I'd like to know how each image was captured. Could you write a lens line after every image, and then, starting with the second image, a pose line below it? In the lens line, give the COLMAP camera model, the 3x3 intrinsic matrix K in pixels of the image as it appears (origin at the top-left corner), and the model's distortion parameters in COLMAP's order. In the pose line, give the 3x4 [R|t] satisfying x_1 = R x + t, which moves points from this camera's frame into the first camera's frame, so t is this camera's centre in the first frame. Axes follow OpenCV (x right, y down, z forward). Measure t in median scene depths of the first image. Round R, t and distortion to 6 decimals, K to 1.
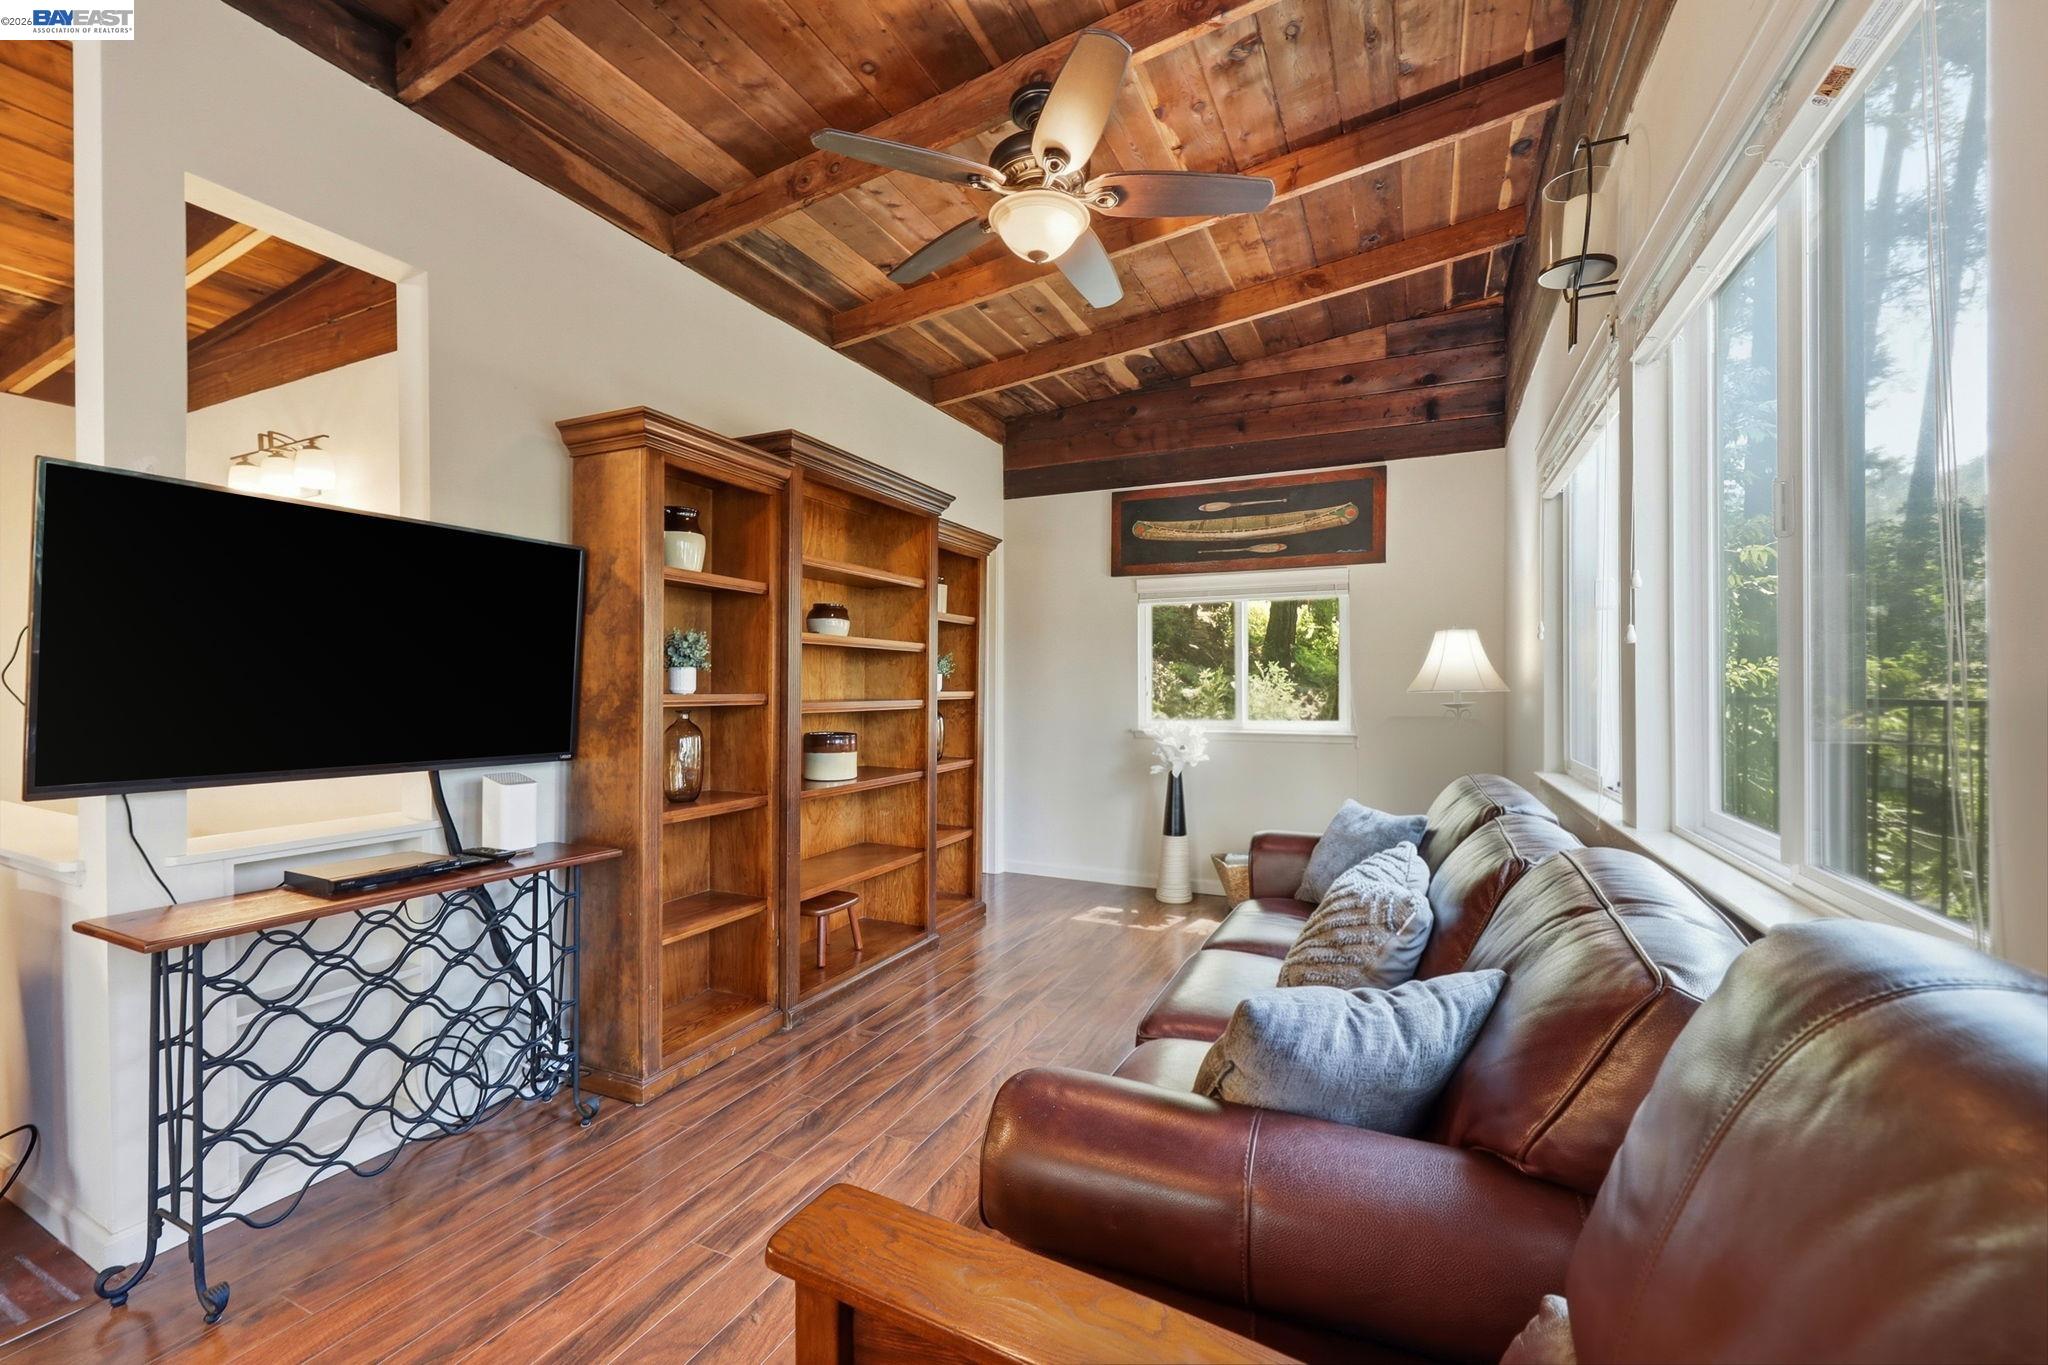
lens RADIAL K [[828.5, 0, 1024.0], [0, 828.5, 682.5], [0, 0, 1]] dist [-0.000832, -0.009209]
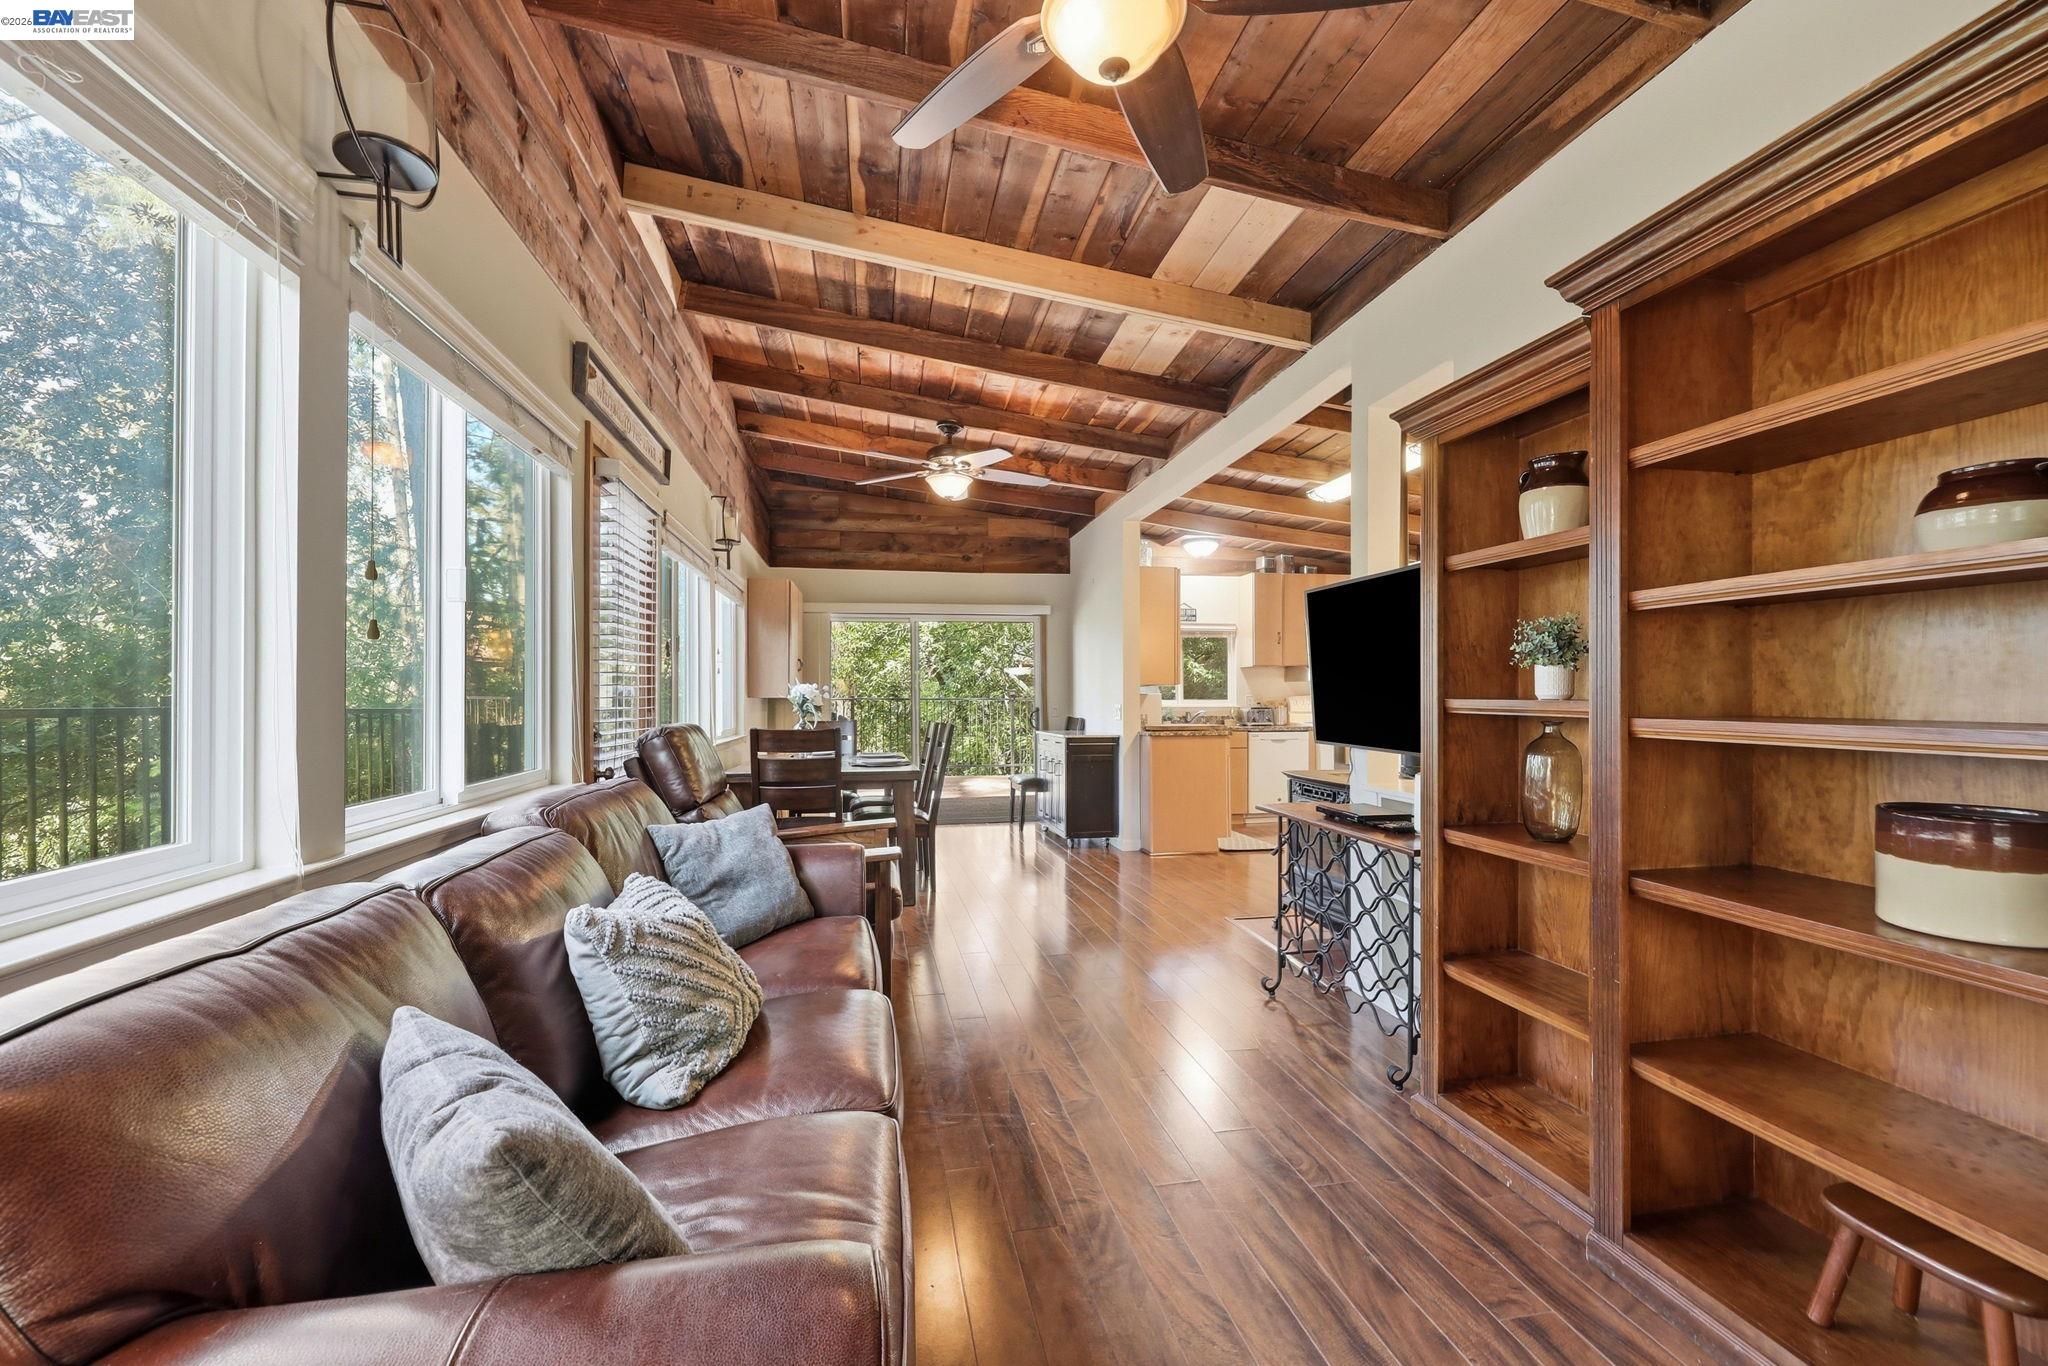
lens RADIAL K [[828.5, 0, 1024.0], [0, 828.5, 683.0], [0, 0, 1]] dist [-0.000832, -0.009209]
pose [[-0.806104, -0.011251, -0.591666, 0.432868], [0.002147, 0.999757, -0.021937, 0.013864], [0.591770, -0.018954, -0.805884, 1.335323]]
